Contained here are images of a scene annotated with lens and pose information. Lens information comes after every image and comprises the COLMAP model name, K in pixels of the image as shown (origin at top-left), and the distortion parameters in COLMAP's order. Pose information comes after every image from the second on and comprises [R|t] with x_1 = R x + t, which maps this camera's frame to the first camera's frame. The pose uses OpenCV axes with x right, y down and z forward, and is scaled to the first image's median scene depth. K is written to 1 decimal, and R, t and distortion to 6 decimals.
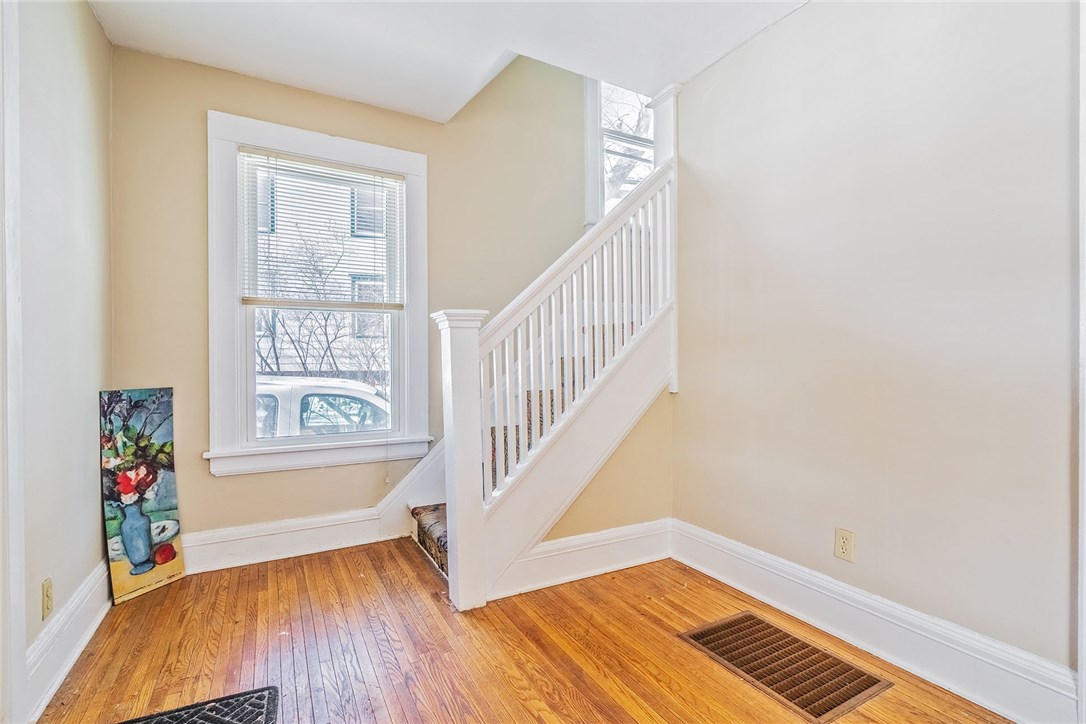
lens RADIAL K [[497.7, 0, 542.6], [0, 497.7, 375.0], [0, 0, 1]] dist [-0.015155, -0.000006]
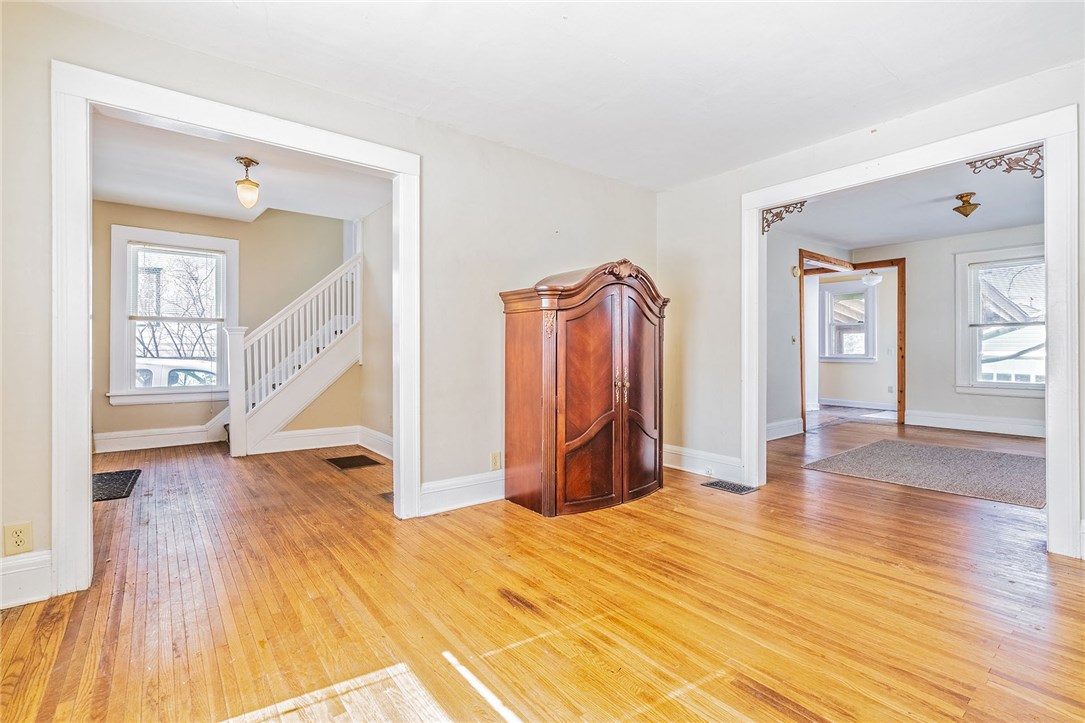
lens RADIAL K [[494.9, 0, 540.0], [0, 494.9, 351.5], [0, 0, 1]] dist [-0.002419, 0.000041]
pose [[0.987916, 0.003505, 0.154954, 0.622633], [0.000201, 0.999715, -0.023891, 0.028322], [-0.154993, 0.023634, 0.987633, -1.053588]]
